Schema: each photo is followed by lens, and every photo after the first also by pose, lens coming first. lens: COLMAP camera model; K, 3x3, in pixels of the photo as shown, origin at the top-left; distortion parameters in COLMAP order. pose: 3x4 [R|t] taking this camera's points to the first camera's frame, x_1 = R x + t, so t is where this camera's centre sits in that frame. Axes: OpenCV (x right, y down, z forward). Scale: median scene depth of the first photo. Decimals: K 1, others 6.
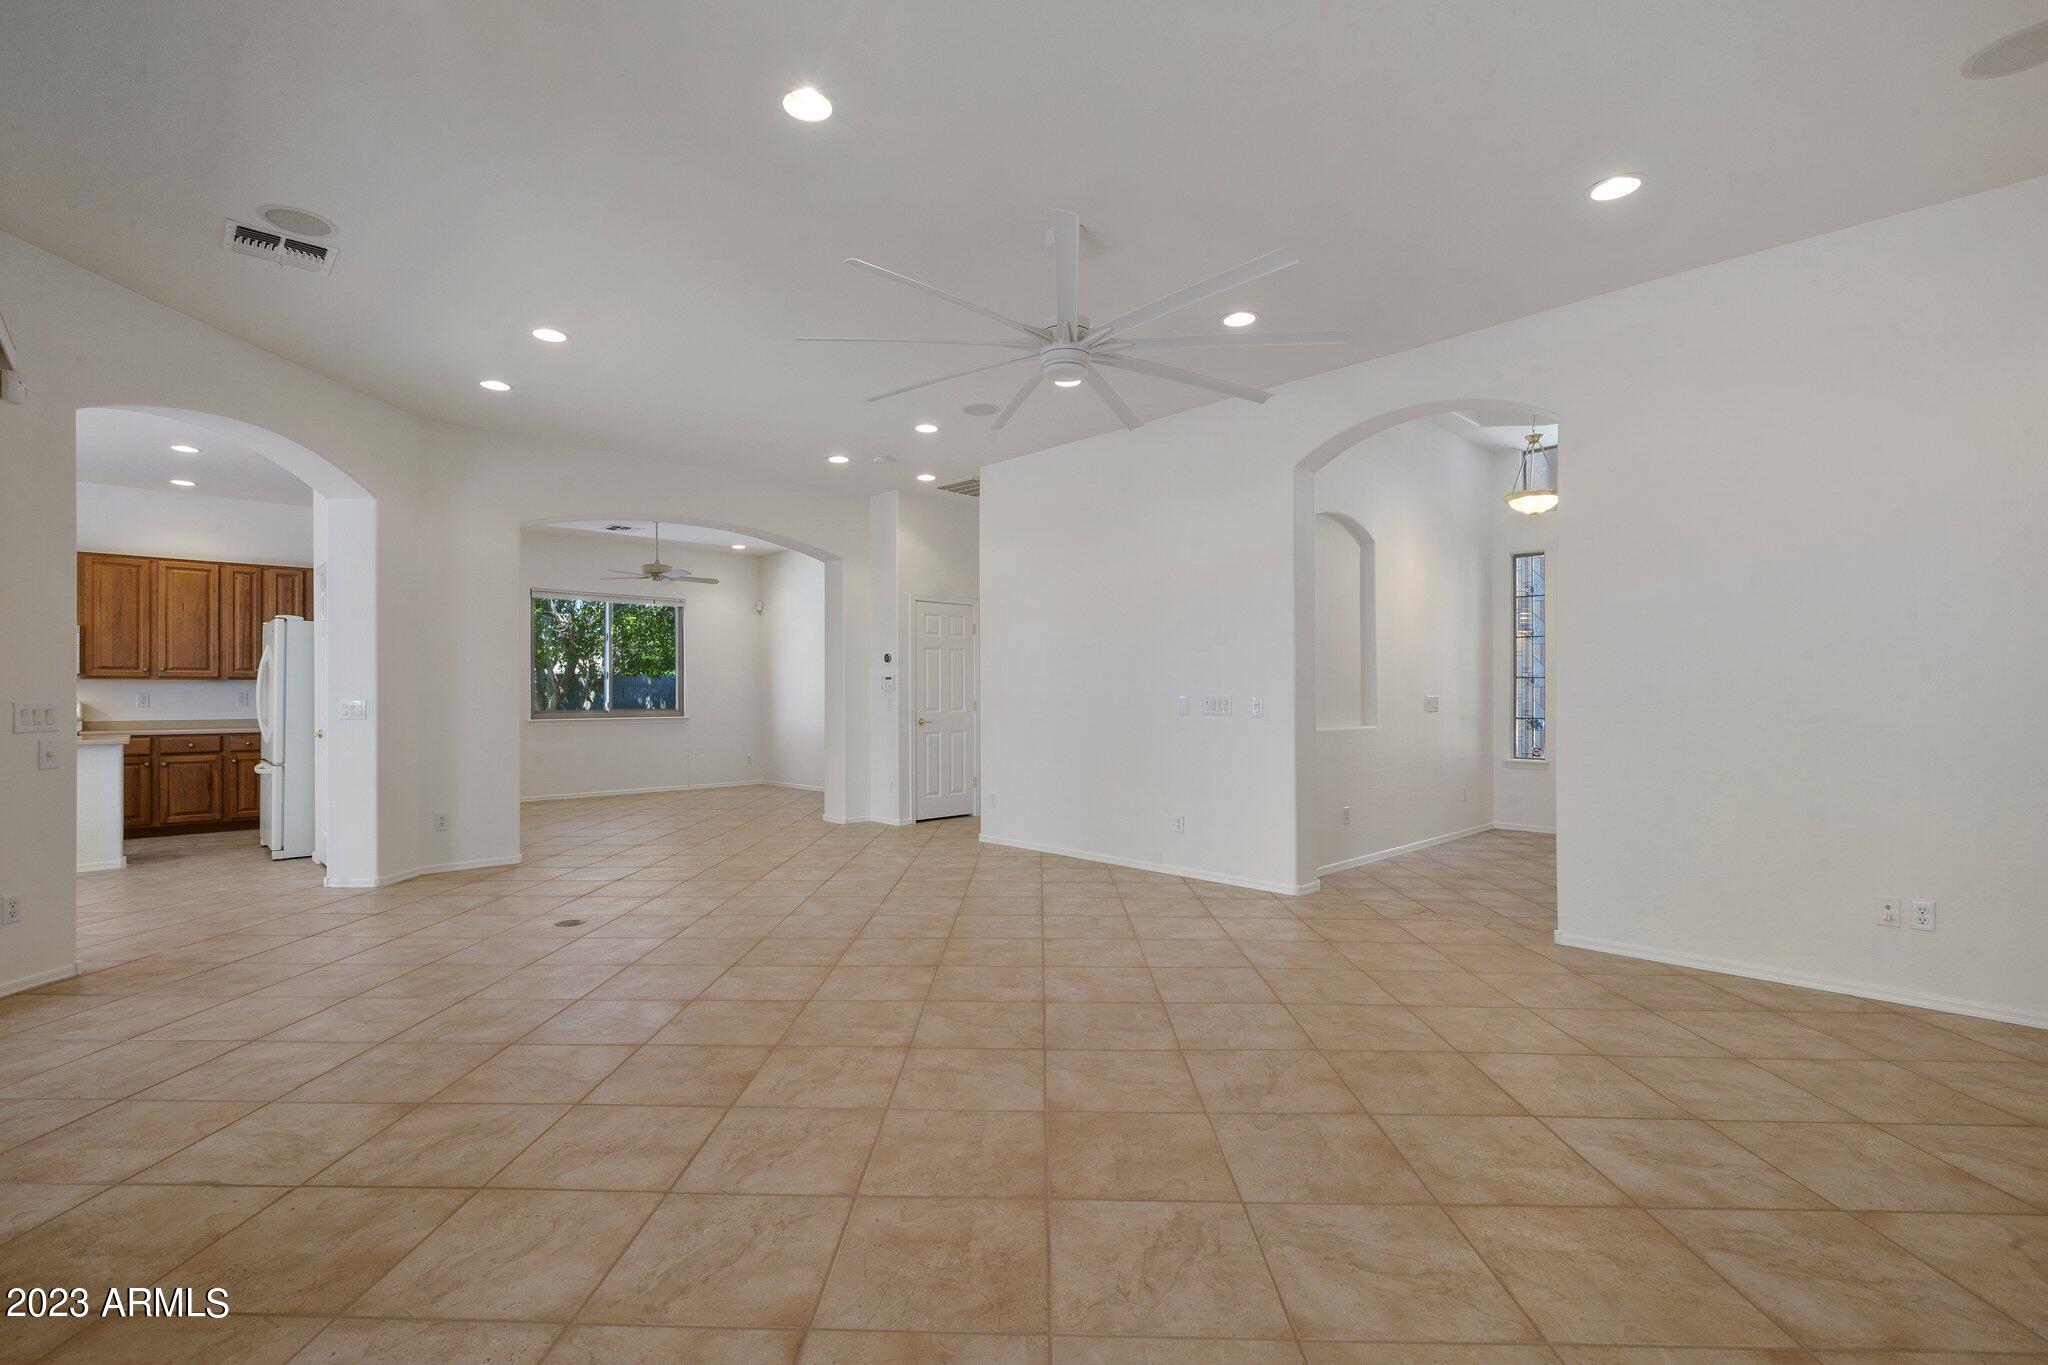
lens RADIAL K [[921.7, 0, 1023.1], [0, 921.7, 690.2], [0, 0, 1]] dist [0.000241, -0.000091]
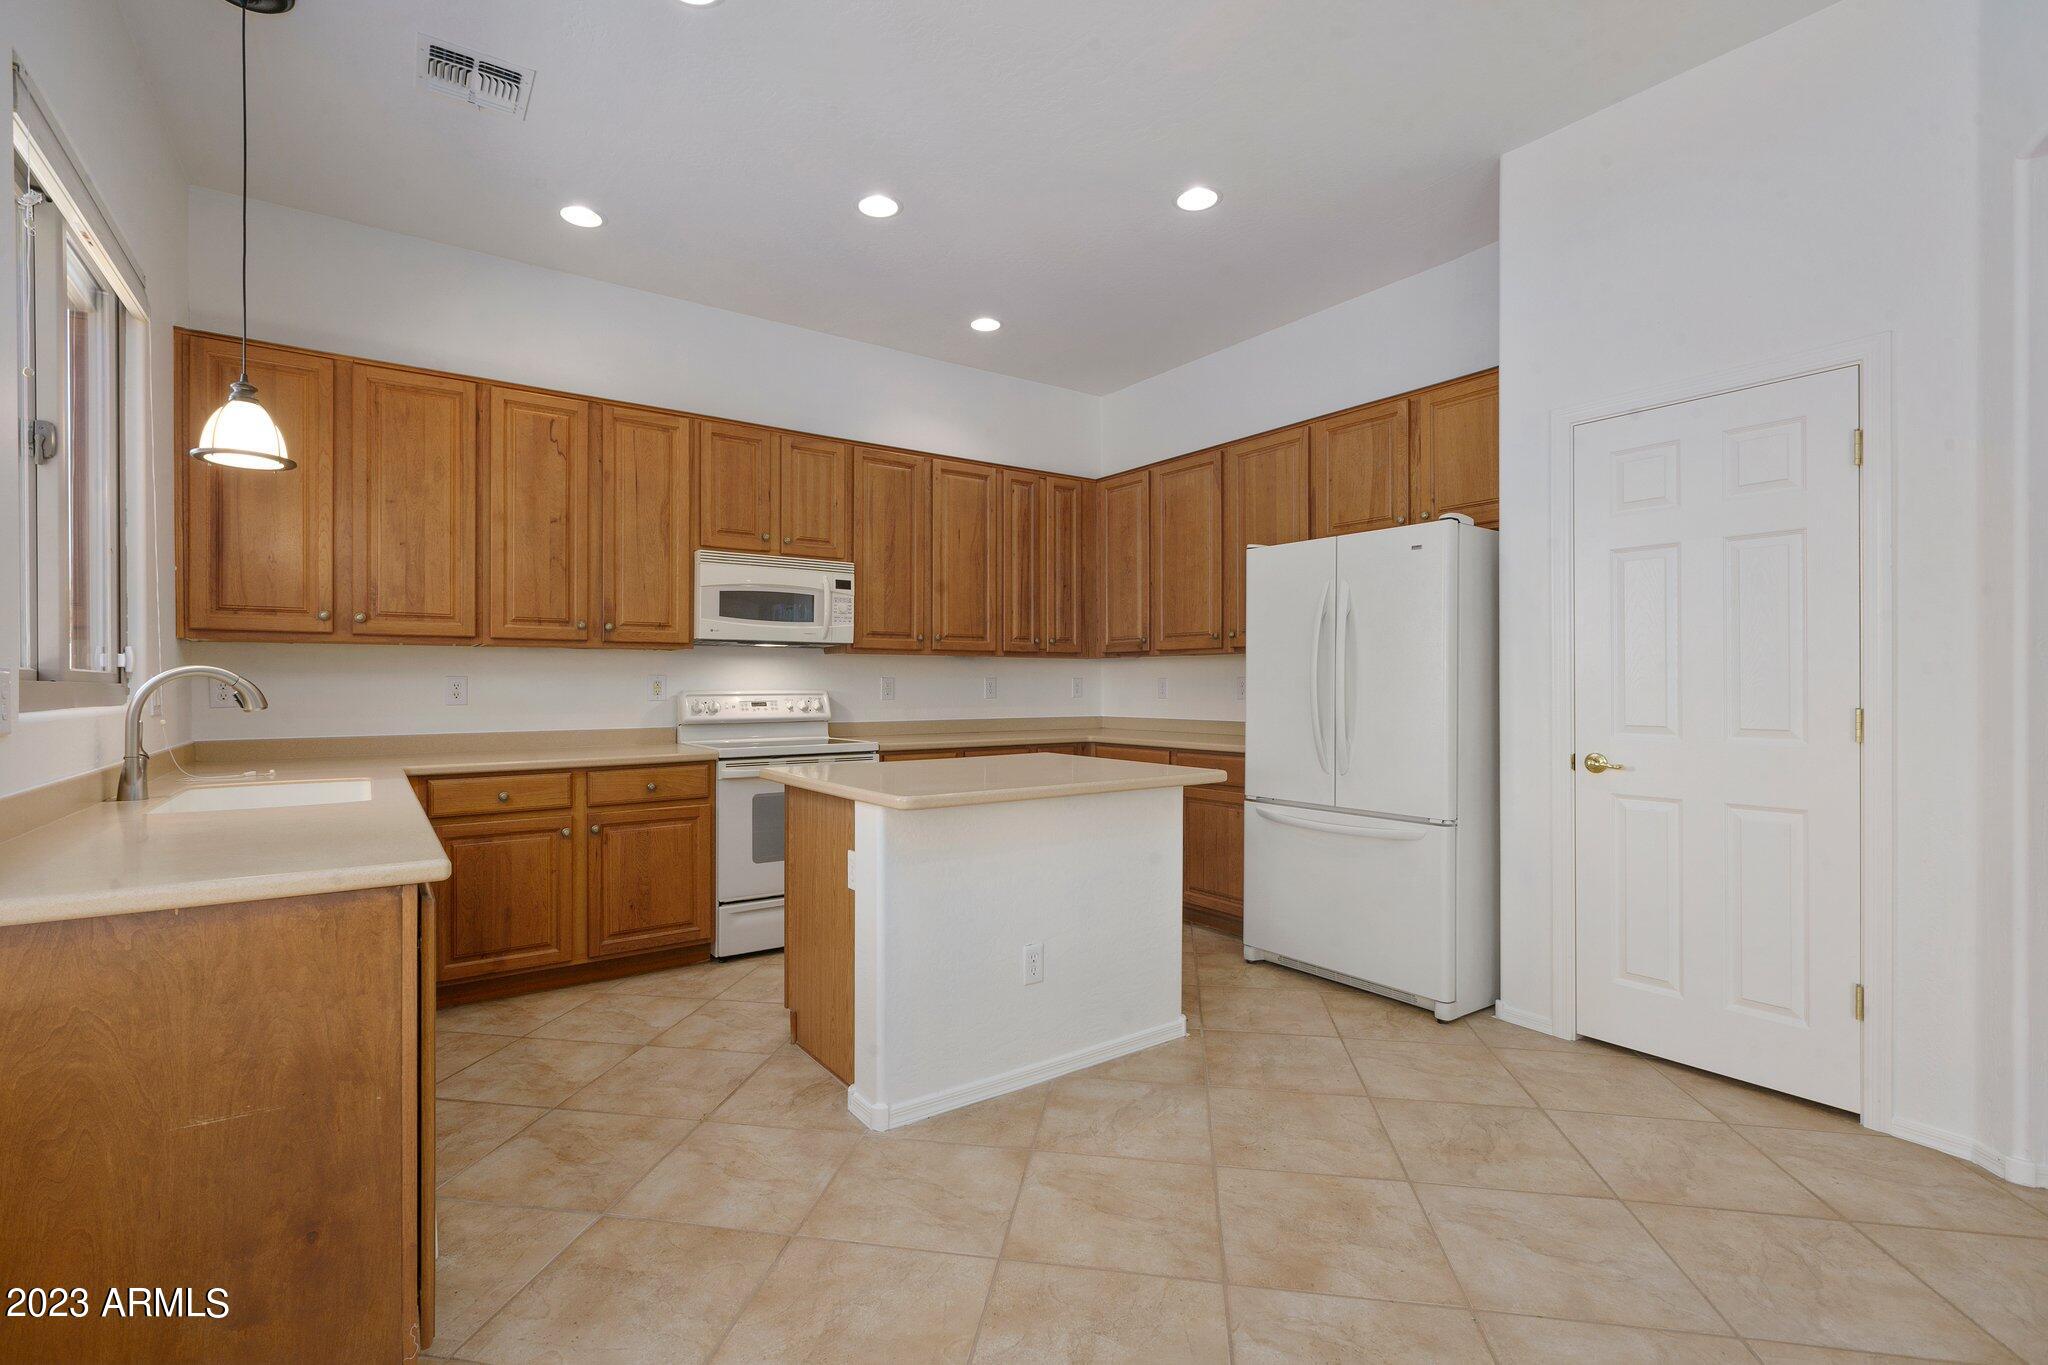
lens RADIAL K [[921.7, 0, 1023.1], [0, 921.7, 690.2], [0, 0, 1]] dist [0.000241, -0.000091]
pose [[0.988837, 0.009323, -0.148708, -0.795133], [-0.007003, 0.999846, 0.016117, 0.001499], [0.148836, -0.014896, 0.988750, 0.412638]]
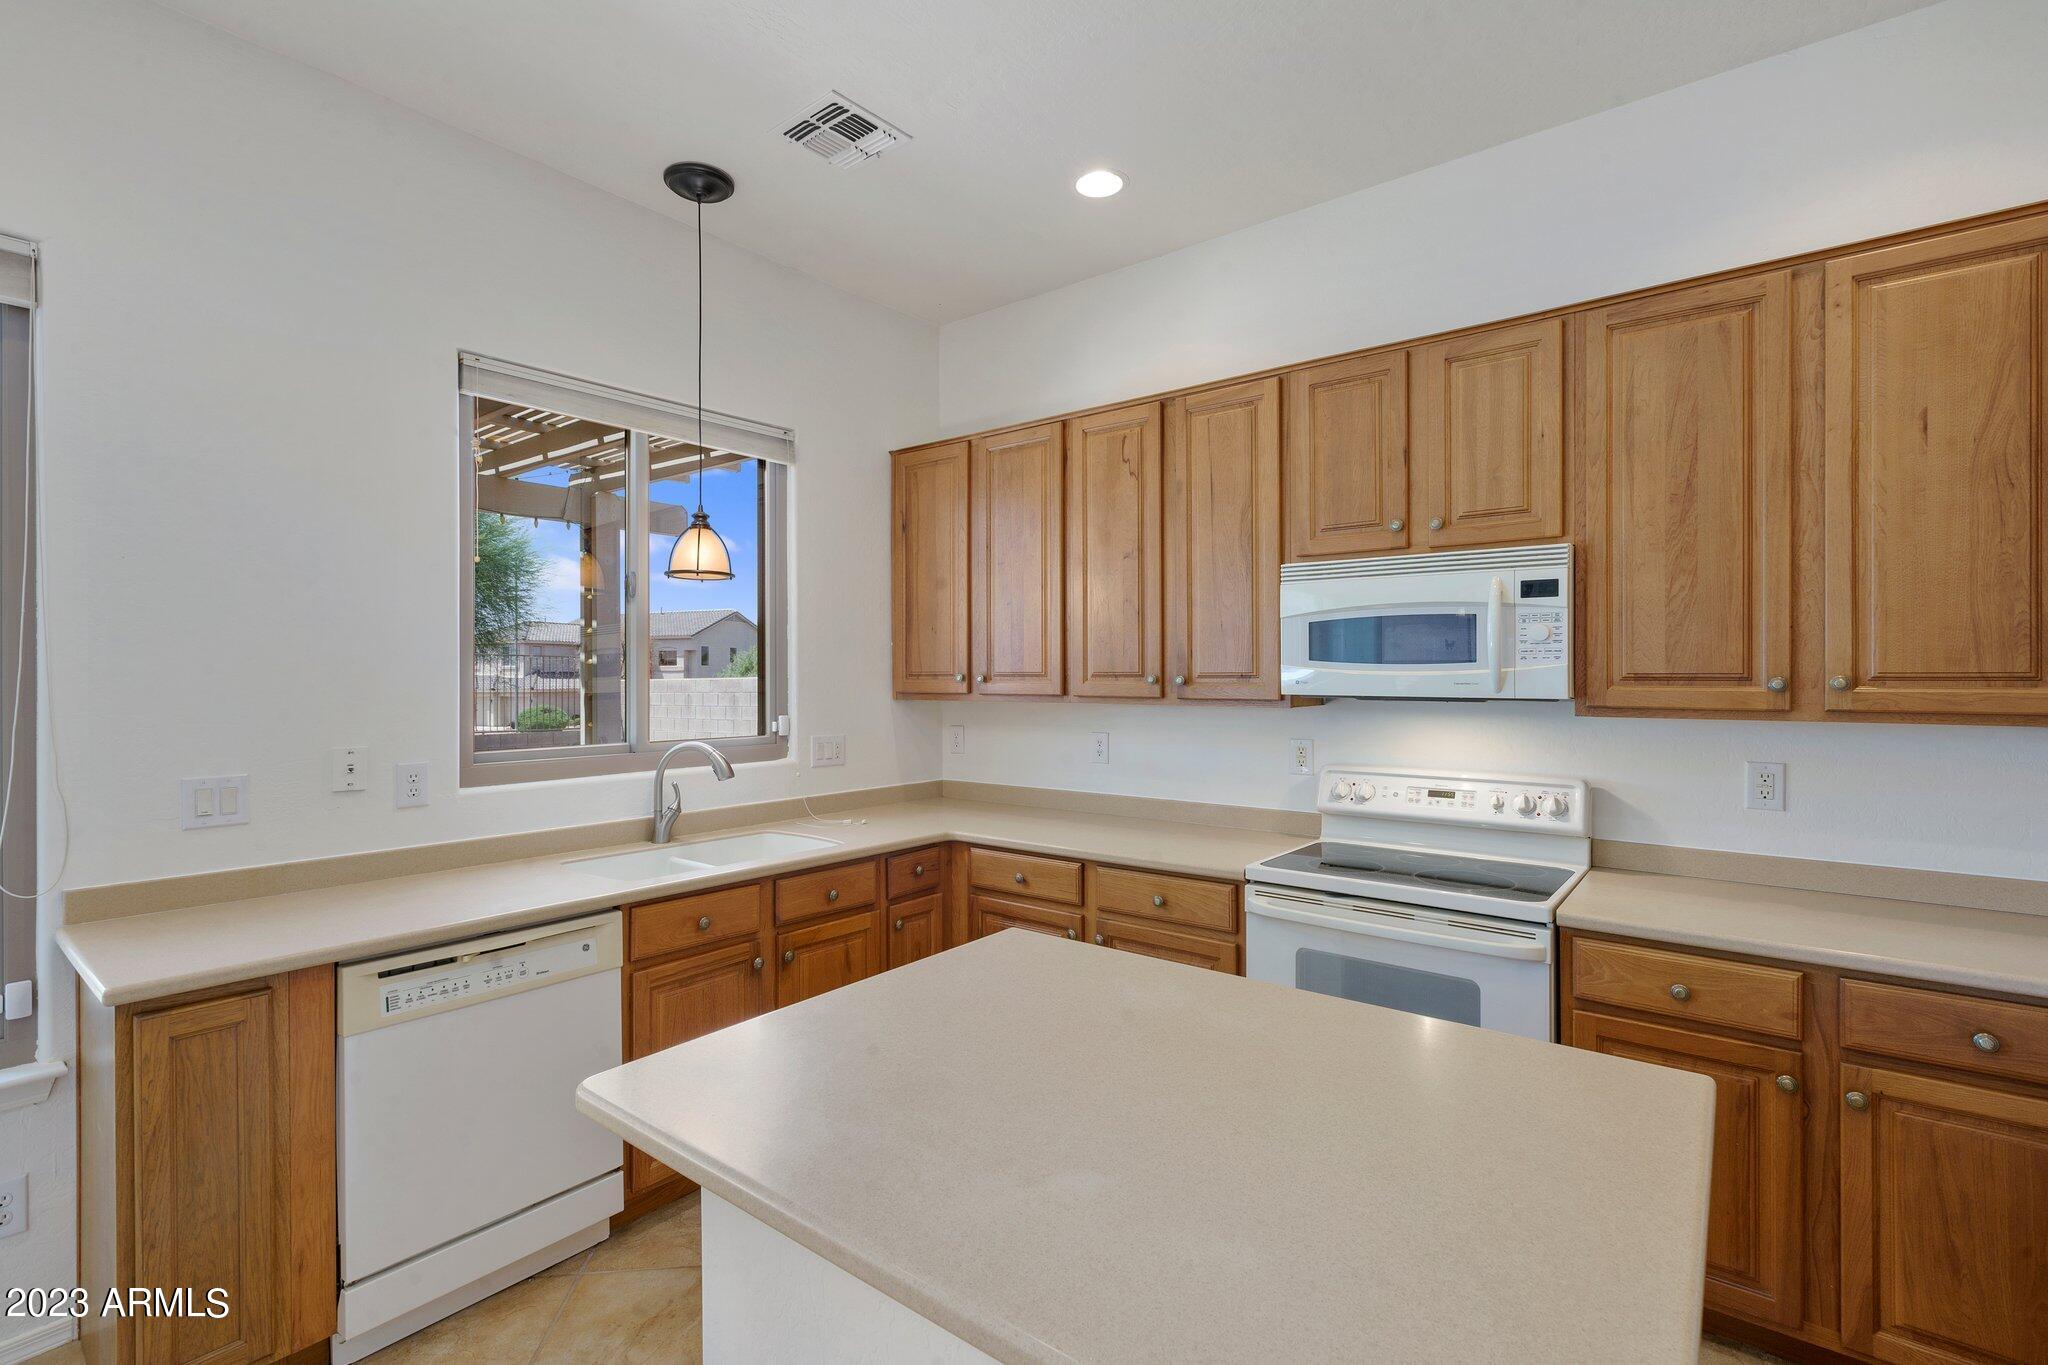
lens RADIAL K [[928.2, 0, 972.1], [0, 928.2, 678.1], [0, 0, 1]] dist [-0.000696, -0.000622]
pose [[0.114329, 0.011250, -0.993379, -0.712436], [0.009576, 0.999877, 0.012425, -0.029784], [0.993397, -0.010933, 0.114207, 0.738362]]
